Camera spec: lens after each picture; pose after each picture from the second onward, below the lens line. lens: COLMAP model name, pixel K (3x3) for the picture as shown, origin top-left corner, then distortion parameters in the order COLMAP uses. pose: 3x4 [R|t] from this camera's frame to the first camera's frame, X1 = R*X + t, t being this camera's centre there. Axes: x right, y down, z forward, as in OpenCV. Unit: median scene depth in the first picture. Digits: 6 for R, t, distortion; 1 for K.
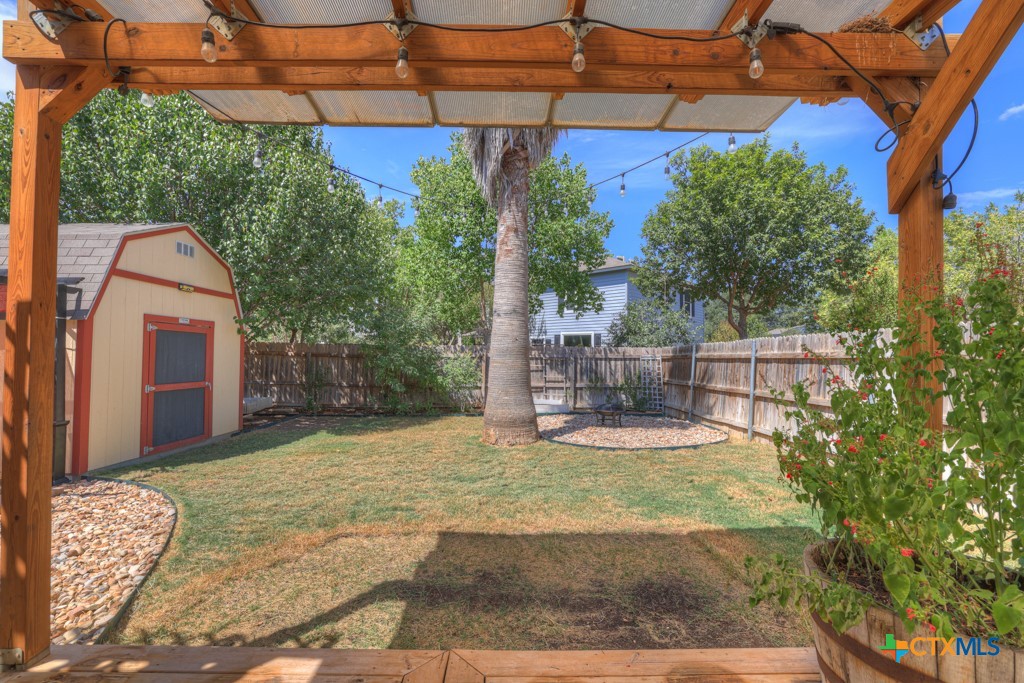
lens RADIAL K [[443.9, 0, 500.1], [0, 443.9, 347.3], [0, 0, 1]] dist [-0.001247, 0.000249]
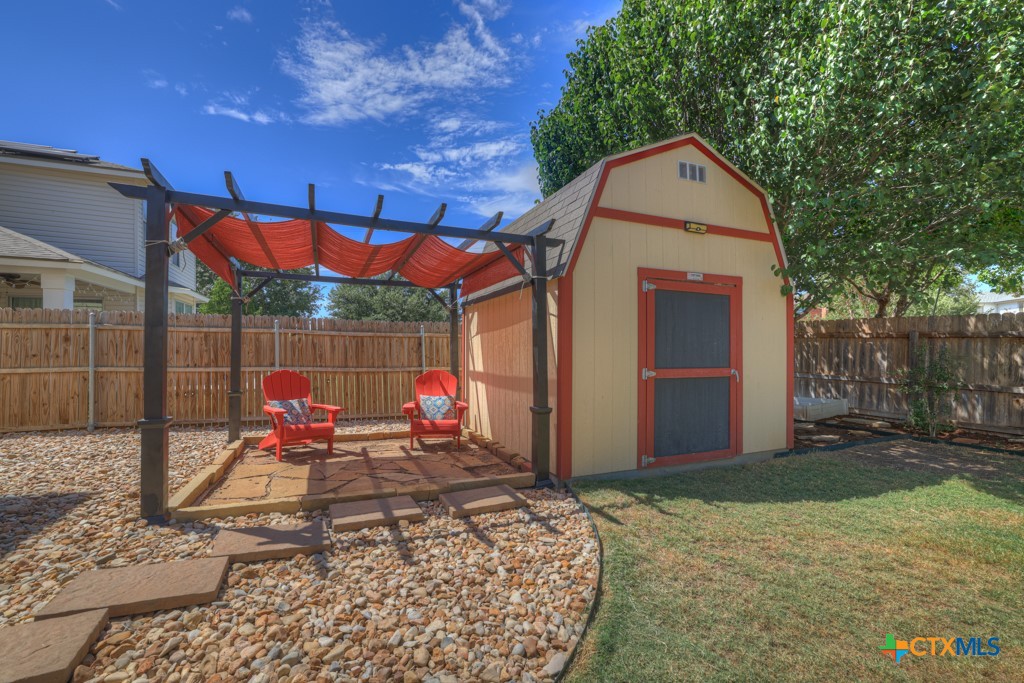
lens RADIAL K [[417.0, 0, 512.0], [0, 417.0, 341.5], [0, 0, 1]] dist [-0.047569, 0.016168]
pose [[0.389804, -0.023496, -0.920598, -0.241804], [0.017186, 0.999686, -0.018237, 0.045889], [0.920737, -0.008712, 0.390086, 0.493240]]
